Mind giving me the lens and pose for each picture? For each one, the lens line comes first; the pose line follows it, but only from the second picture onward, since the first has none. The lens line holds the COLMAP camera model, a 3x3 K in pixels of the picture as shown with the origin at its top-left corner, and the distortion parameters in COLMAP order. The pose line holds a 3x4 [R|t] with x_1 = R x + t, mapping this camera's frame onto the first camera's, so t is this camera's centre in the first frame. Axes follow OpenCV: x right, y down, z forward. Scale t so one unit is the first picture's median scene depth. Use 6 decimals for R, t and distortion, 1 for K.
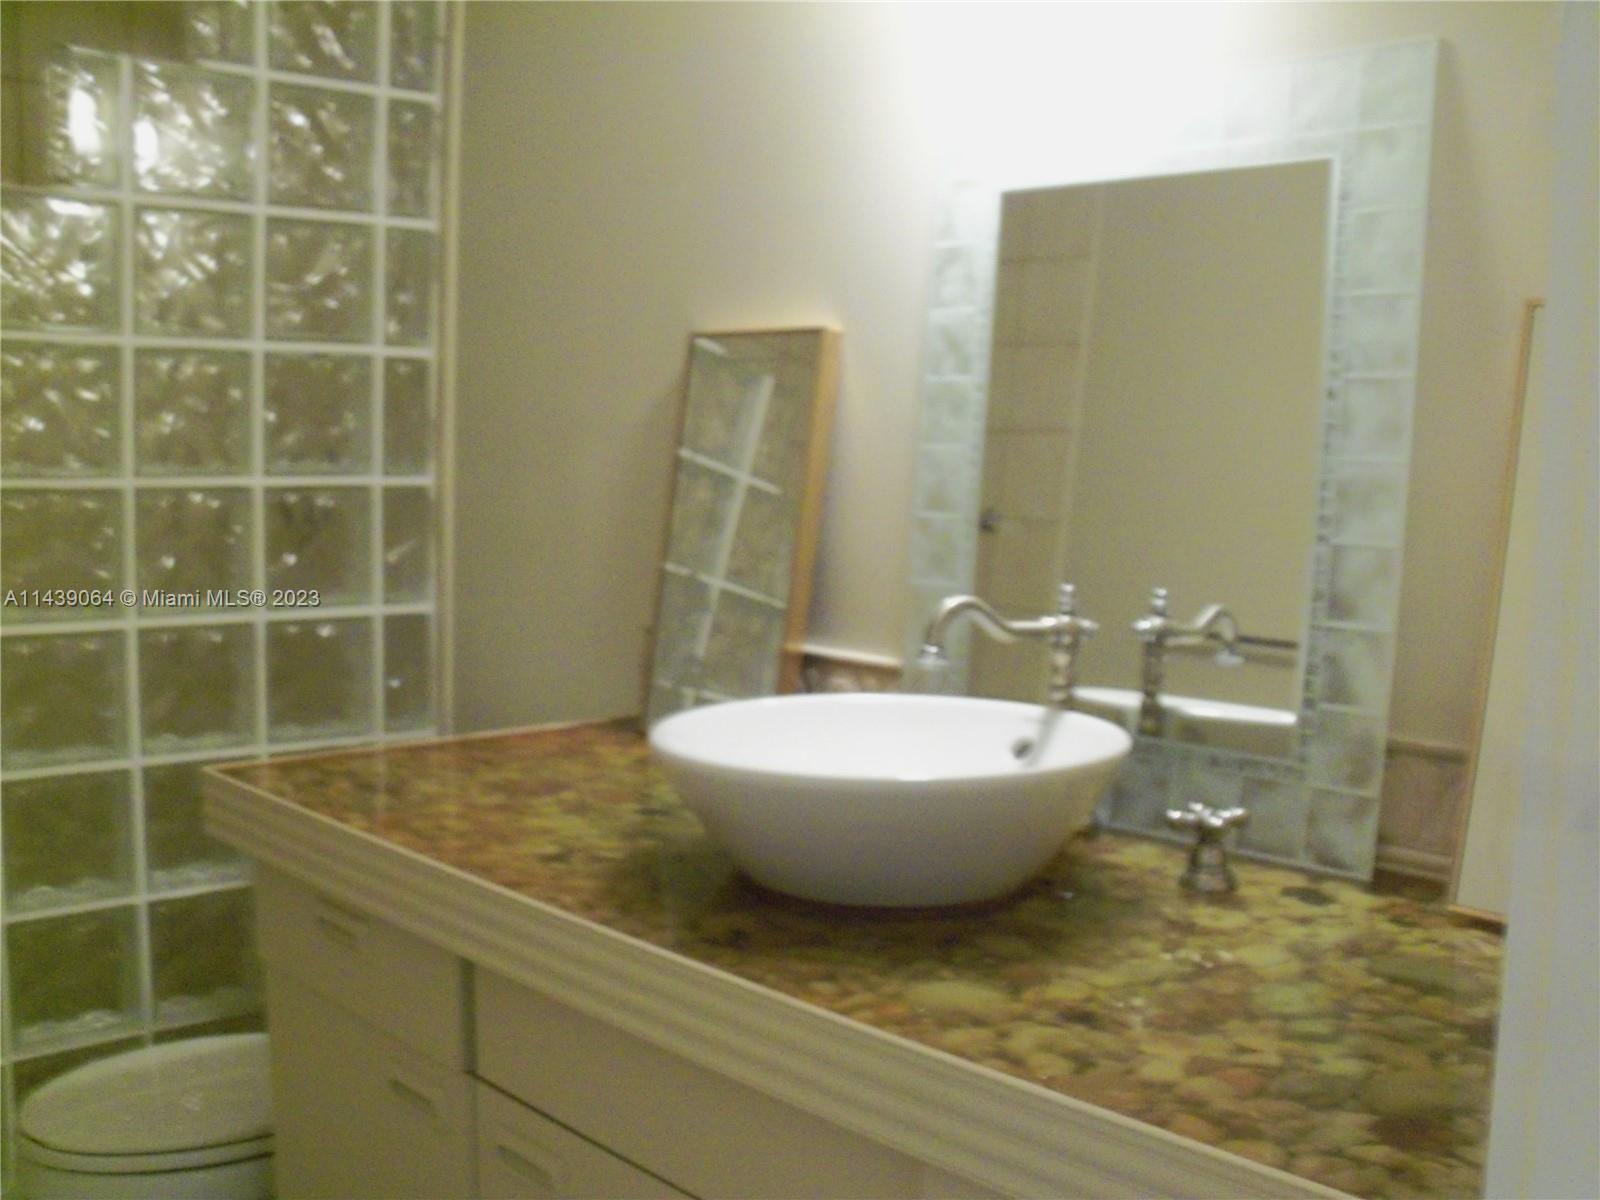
lens RADIAL K [[1645.1, 0, 803.4], [0, 1645.1, 597.5], [0, 0, 1]] dist [-0.294507, 0.295488]
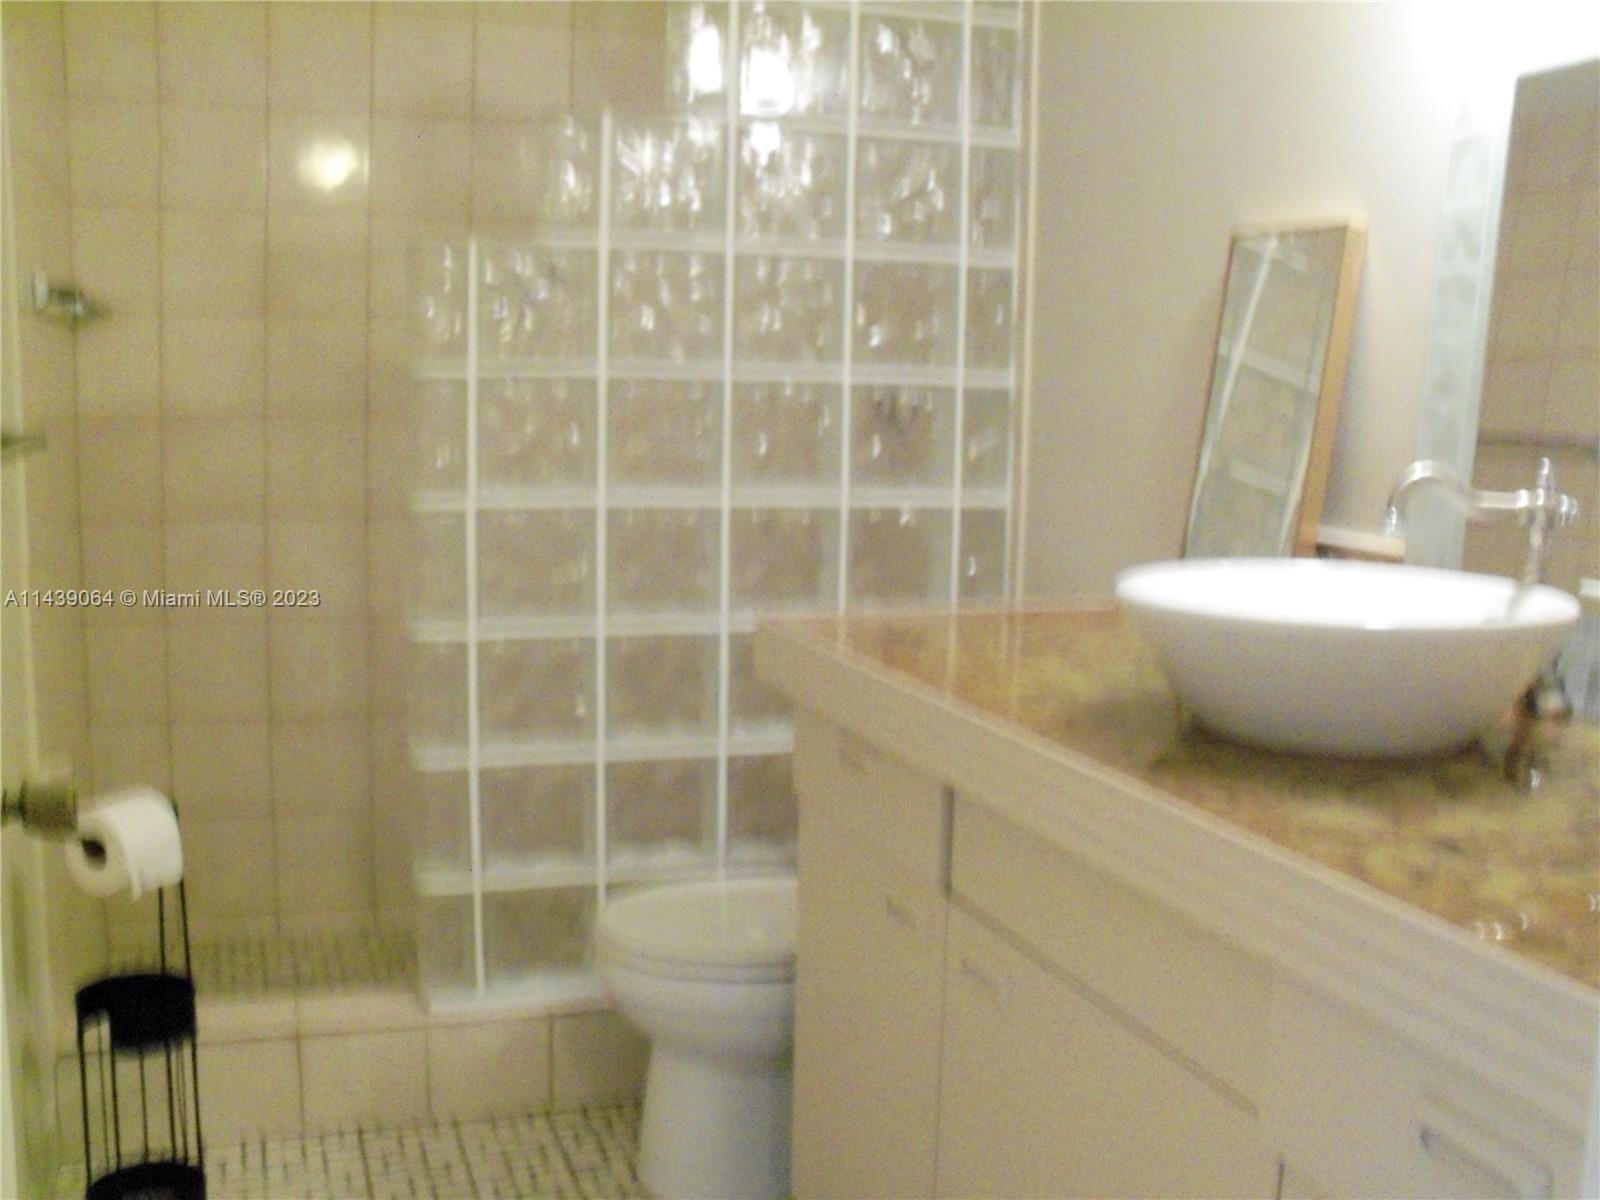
lens RADIAL K [[1645.1, 0, 803.4], [0, 1645.1, 597.5], [0, 0, 1]] dist [-0.294507, 0.295488]
pose [[0.915233, 0.056112, -0.398998, 0.085503], [-0.044622, 0.998280, 0.038035, 0.037909], [0.400446, -0.017007, 0.916163, -0.036594]]
